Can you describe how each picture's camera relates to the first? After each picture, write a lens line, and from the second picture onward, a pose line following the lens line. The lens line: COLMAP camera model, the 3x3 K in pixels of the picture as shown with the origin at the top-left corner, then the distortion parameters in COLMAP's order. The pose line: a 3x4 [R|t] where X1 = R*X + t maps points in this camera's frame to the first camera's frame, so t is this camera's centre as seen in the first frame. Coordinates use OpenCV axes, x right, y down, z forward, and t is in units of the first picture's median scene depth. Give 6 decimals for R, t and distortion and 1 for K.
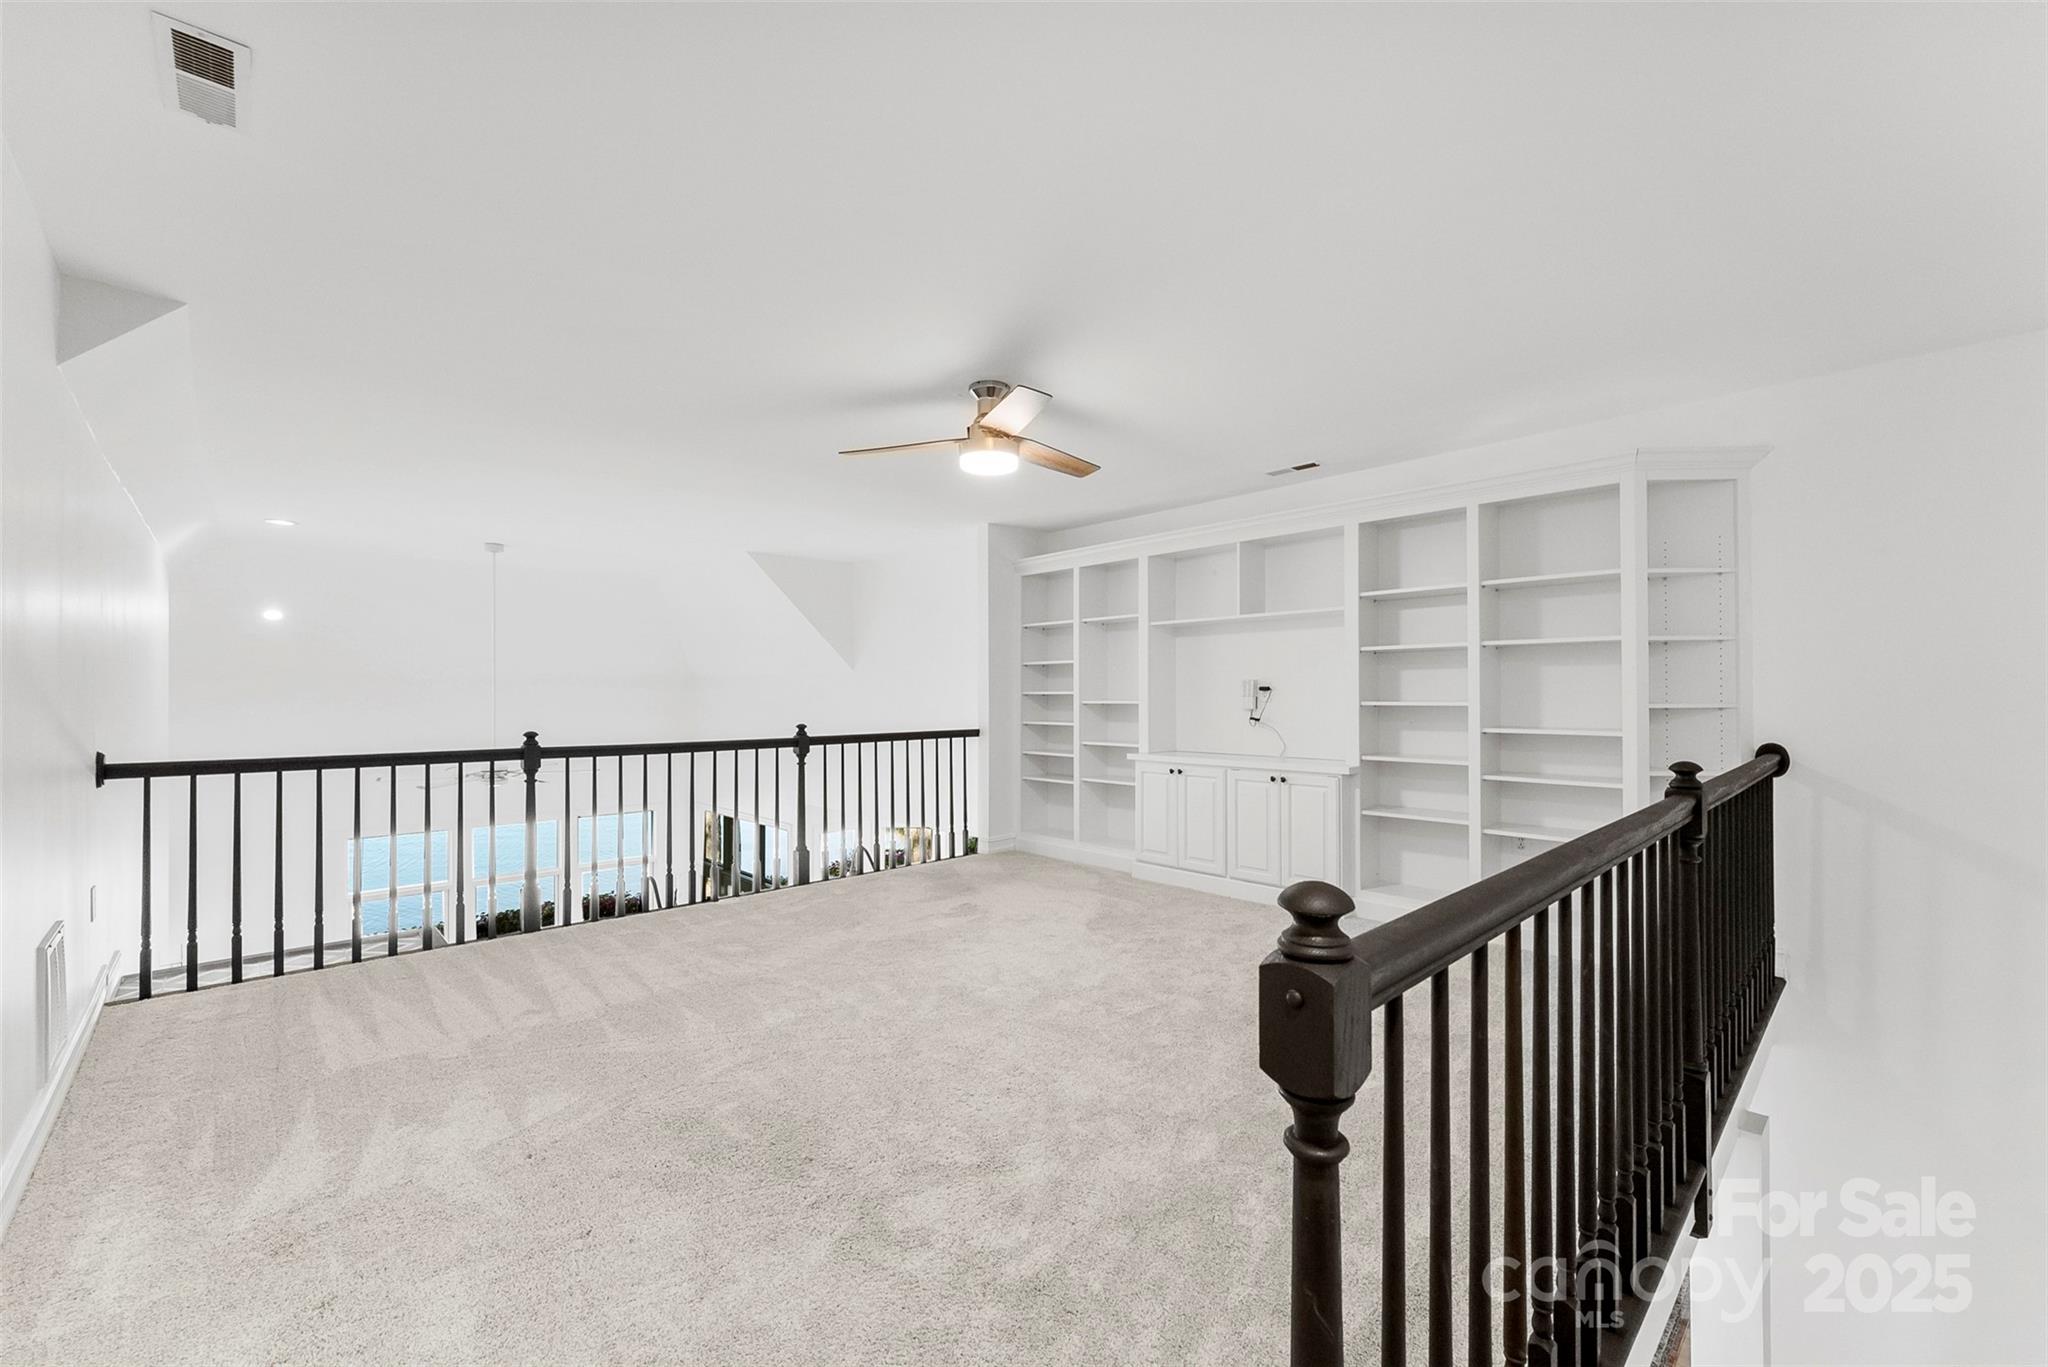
lens RADIAL K [[835.7, 0, 1024.5], [0, 835.7, 691.2], [0, 0, 1]] dist [0.003148, -0.001300]
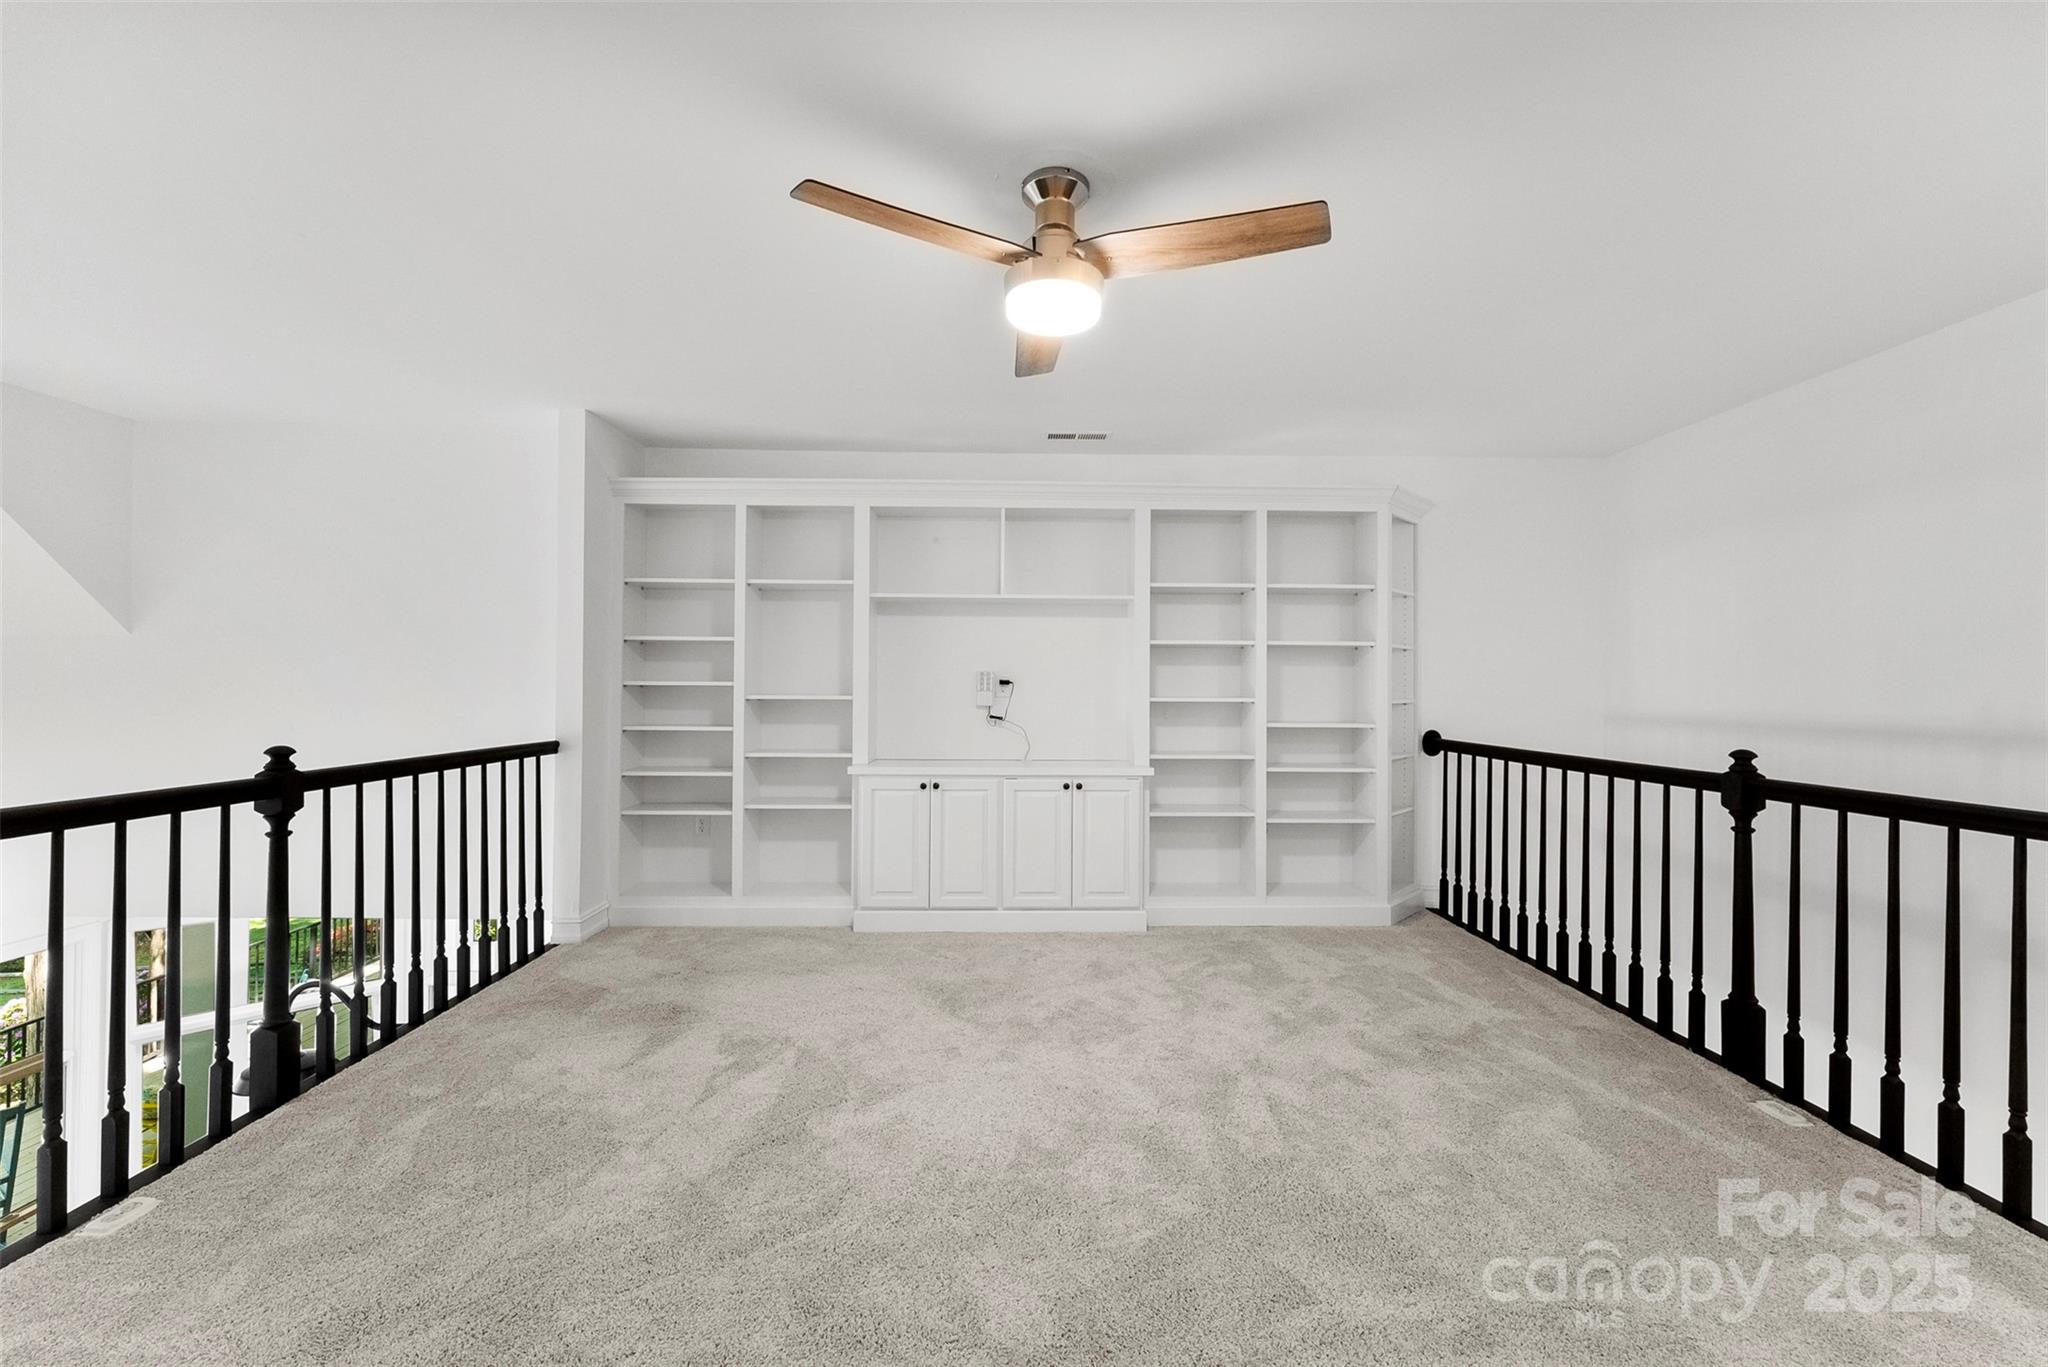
lens RADIAL K [[835.7, 0, 1023.2], [0, 835.7, 683.6], [0, 0, 1]] dist [0.003148, -0.001300]
pose [[0.667764, 0.012182, 0.744273, -0.327500], [-0.011068, 0.999918, -0.006436, 0.003661], [-0.744290, -0.003940, 0.667844, 0.389279]]
